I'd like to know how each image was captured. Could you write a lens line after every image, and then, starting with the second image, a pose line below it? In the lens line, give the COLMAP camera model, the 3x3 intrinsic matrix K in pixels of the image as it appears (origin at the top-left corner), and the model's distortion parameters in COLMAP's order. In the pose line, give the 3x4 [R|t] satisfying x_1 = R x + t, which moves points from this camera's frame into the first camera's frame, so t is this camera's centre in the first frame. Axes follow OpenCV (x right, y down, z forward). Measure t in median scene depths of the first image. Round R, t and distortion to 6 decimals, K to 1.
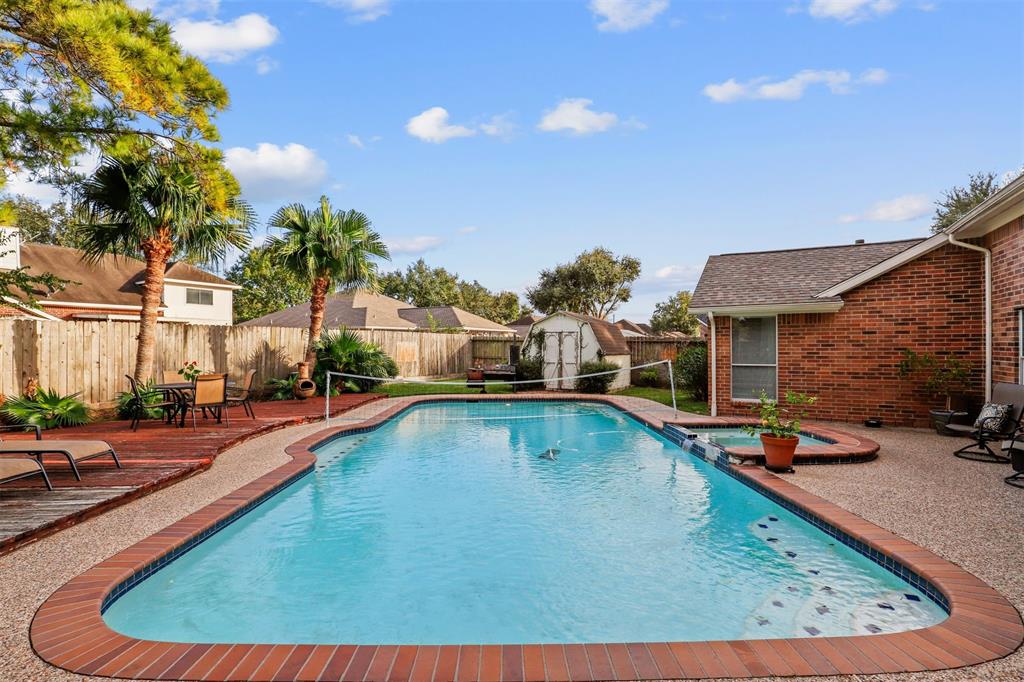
lens RADIAL K [[472.2, 0, 532.6], [0, 472.2, 356.0], [0, 0, 1]] dist [-0.019039, 0.003569]
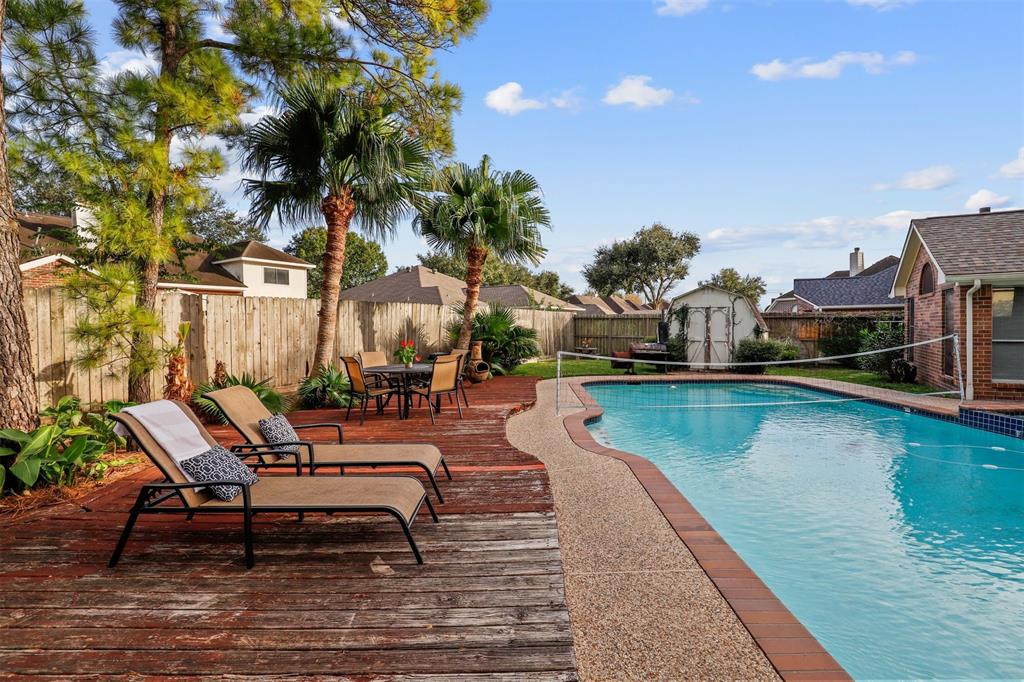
lens RADIAL K [[470.4, 0, 550.2], [0, 470.4, 330.7], [0, 0, 1]] dist [-0.050607, 0.002447]
pose [[0.999780, -0.006214, -0.020045, -0.166061], [0.006005, 0.999927, -0.010469, 0.001519], [0.020108, 0.010346, 0.999744, 0.064061]]
